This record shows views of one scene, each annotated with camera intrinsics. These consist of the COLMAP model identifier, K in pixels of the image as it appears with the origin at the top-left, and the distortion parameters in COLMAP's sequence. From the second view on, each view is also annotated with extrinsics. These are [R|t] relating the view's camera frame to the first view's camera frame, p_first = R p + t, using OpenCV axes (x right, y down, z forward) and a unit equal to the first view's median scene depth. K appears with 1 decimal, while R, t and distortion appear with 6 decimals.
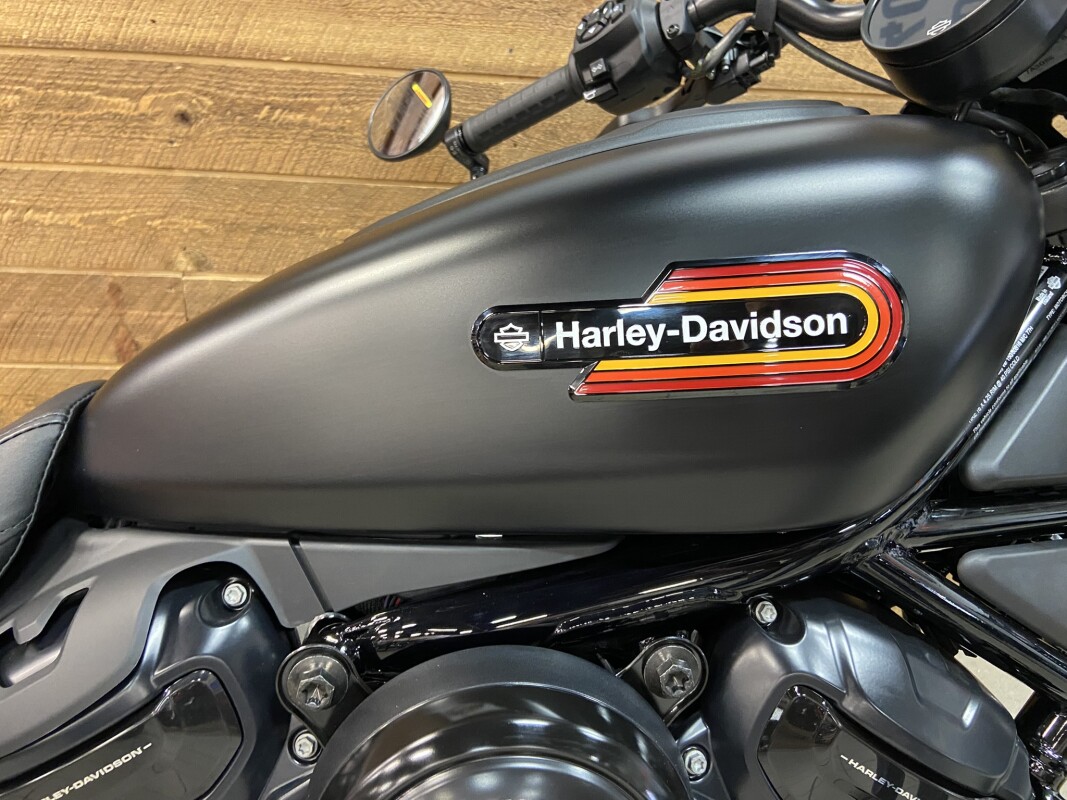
lens RADIAL K [[799.0, 0, 528.6], [0, 799.0, 398.2], [0, 0, 1]] dist [0.112790, -0.155962]
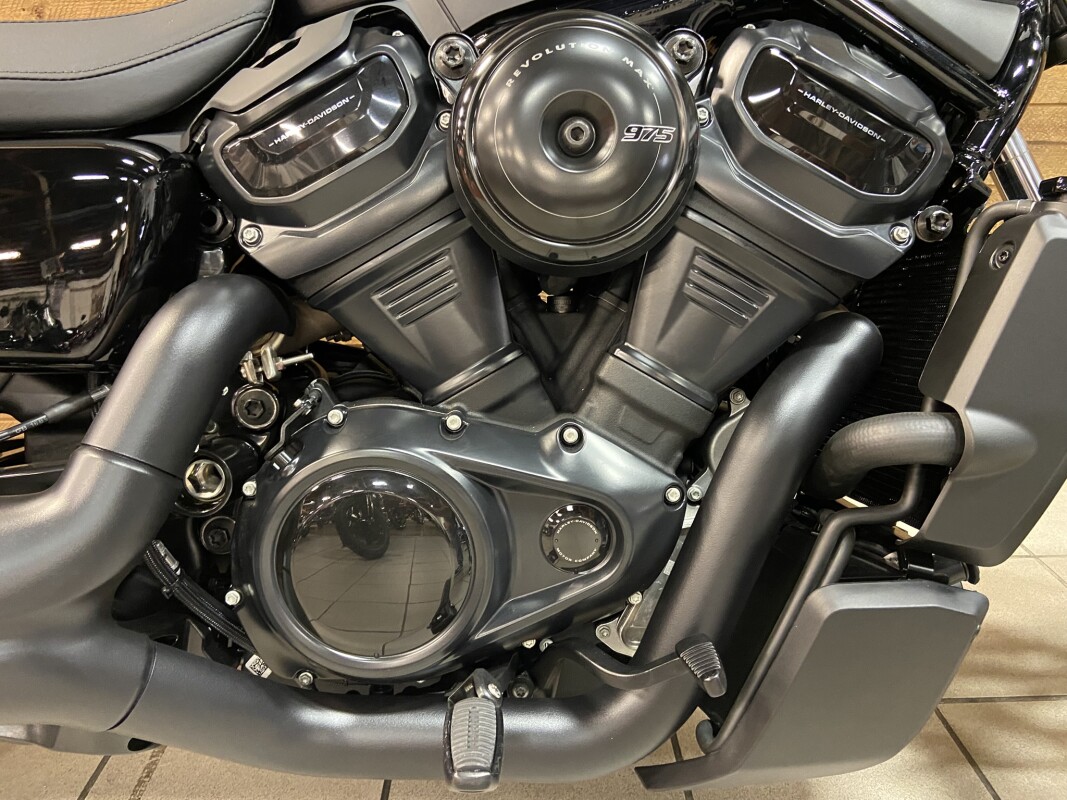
lens RADIAL K [[793.8, 0, 536.6], [0, 793.8, 394.8], [0, 0, 1]] dist [0.118564, -0.152276]
pose [[0.995172, -0.041131, -0.089115, 0.006039], [0.032919, 0.995239, -0.091737, 0.444271], [0.092464, 0.088361, 0.991788, -0.185963]]
